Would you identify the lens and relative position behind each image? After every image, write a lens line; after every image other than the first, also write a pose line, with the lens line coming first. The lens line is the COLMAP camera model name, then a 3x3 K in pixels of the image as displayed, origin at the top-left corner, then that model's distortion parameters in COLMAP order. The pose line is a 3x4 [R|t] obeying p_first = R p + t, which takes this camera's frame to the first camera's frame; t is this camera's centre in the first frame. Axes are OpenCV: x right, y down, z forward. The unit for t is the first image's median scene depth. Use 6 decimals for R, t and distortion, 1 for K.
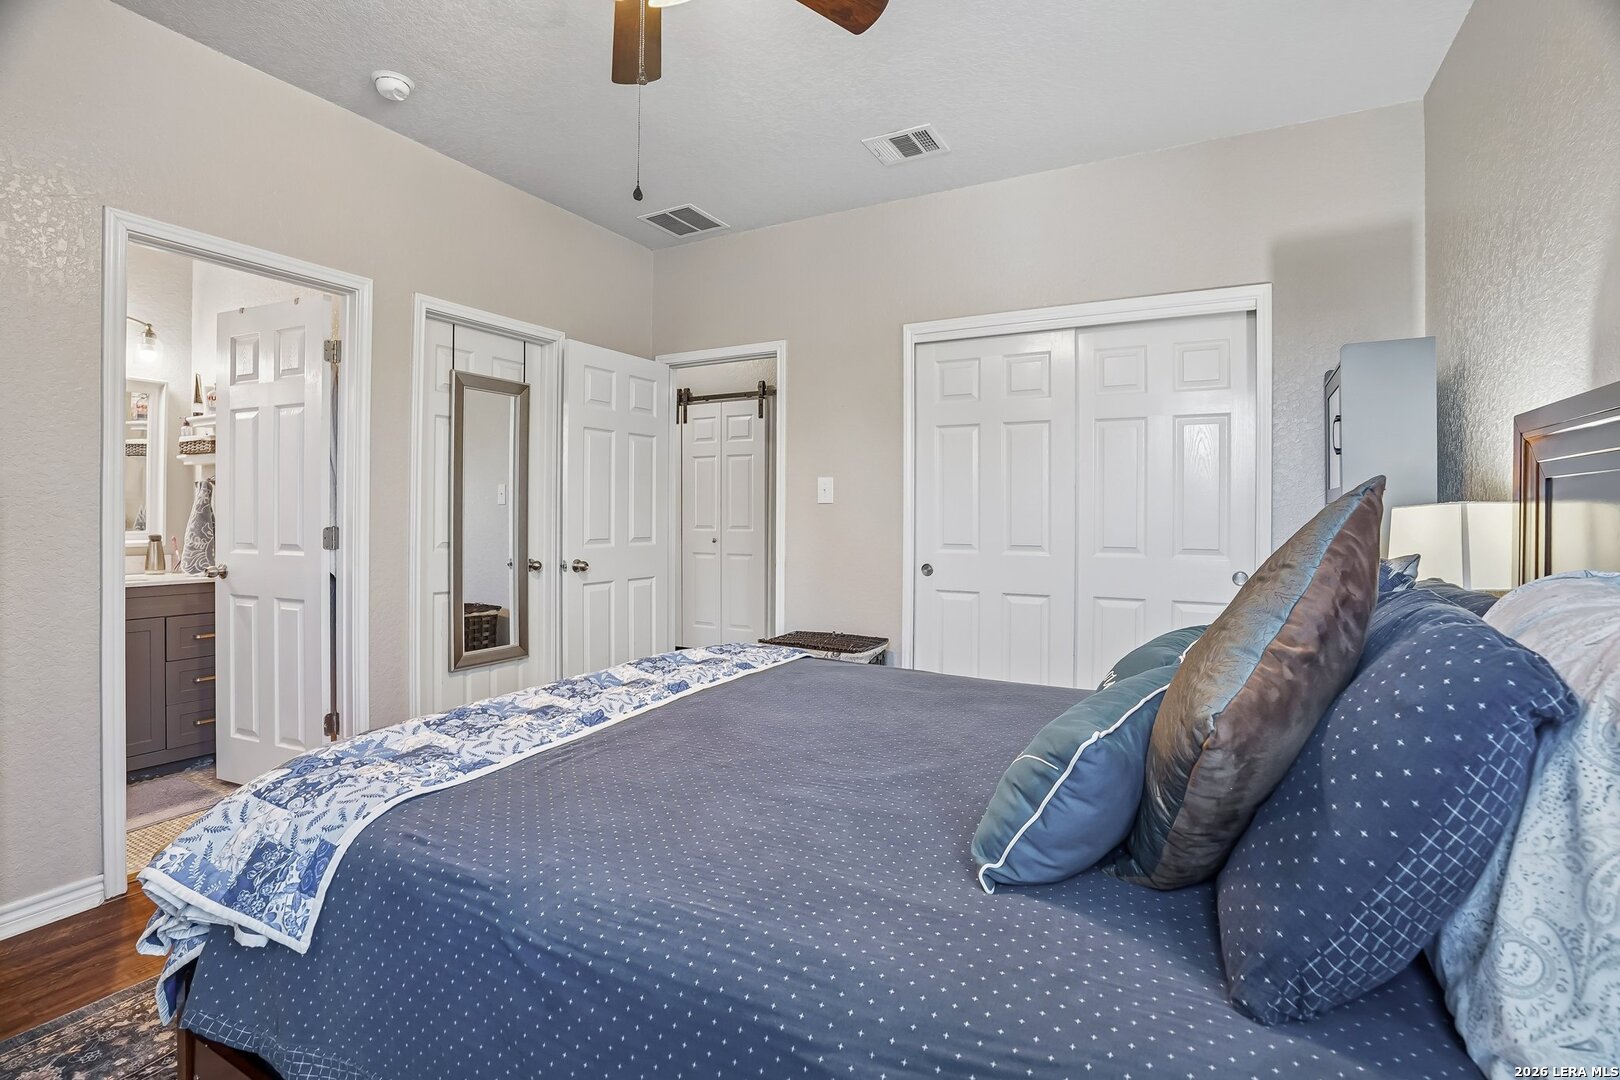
lens RADIAL K [[744.2, 0, 835.0], [0, 744.2, 513.0], [0, 0, 1]] dist [-0.051237, 0.007635]
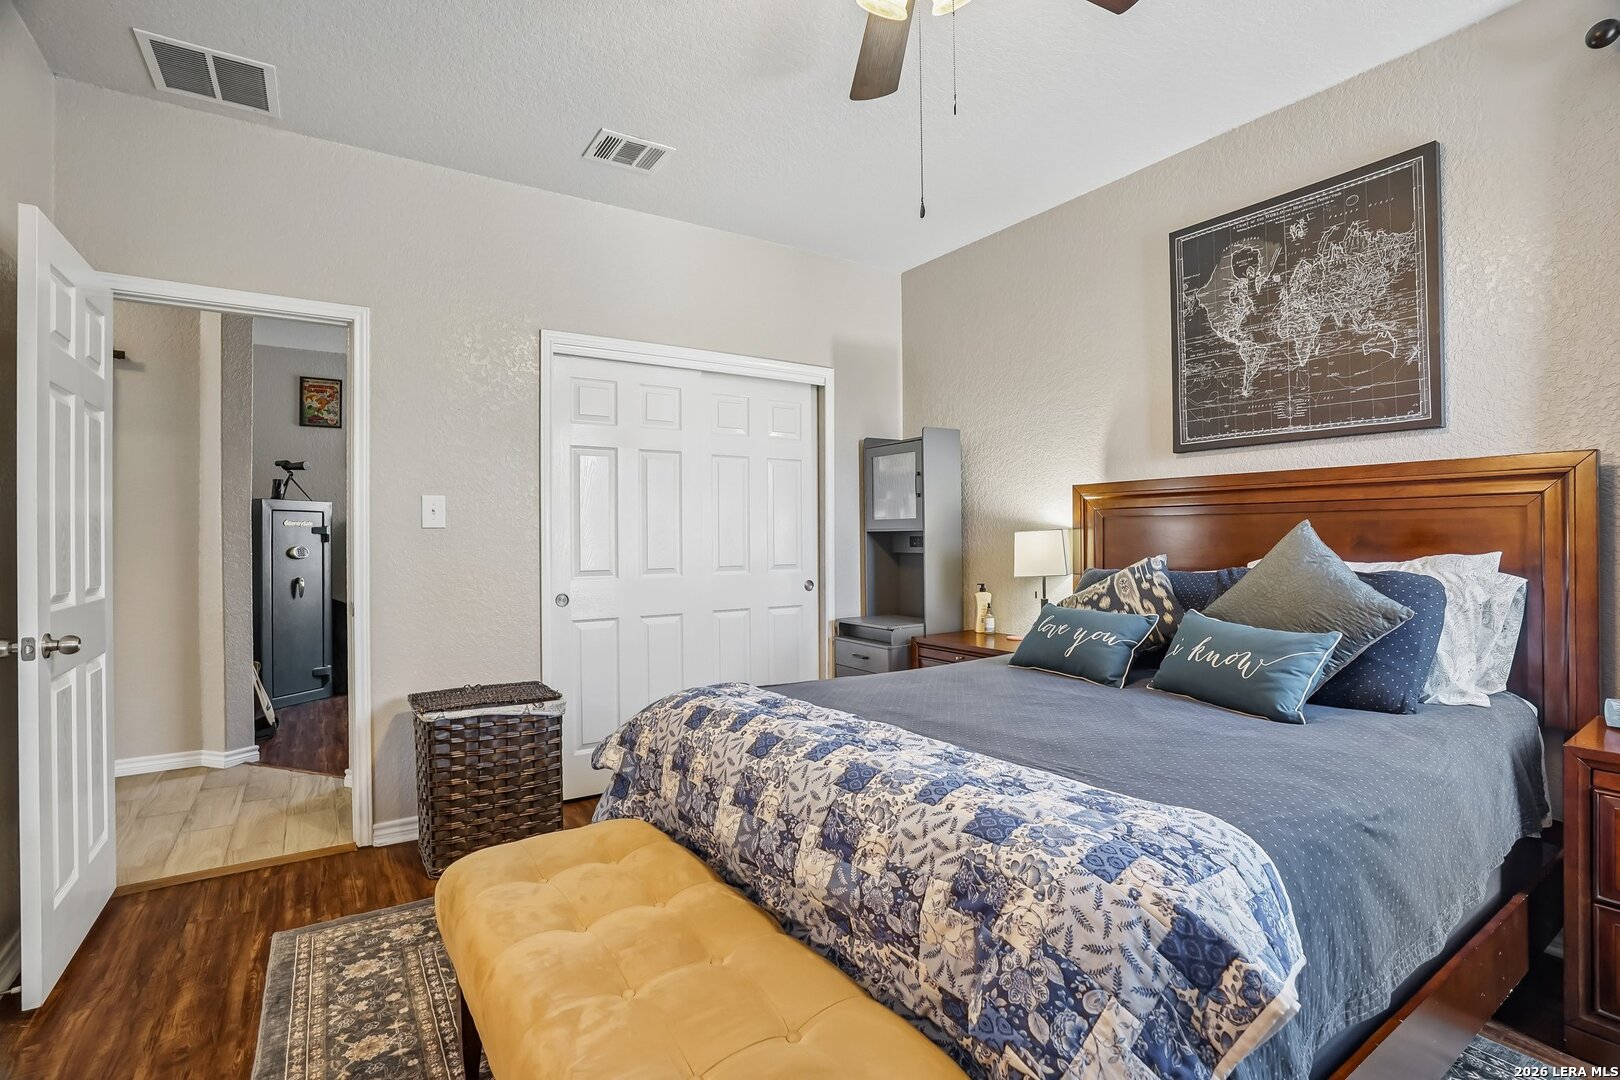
lens RADIAL K [[744.2, 0, 807.2], [0, 744.2, 533.3], [0, 0, 1]] dist [-0.051237, 0.007635]
pose [[0.493947, -0.006012, 0.869471, -0.551219], [0.008653, 0.999961, 0.001998, -0.005958], [-0.869449, 0.006537, 0.493980, 0.296363]]
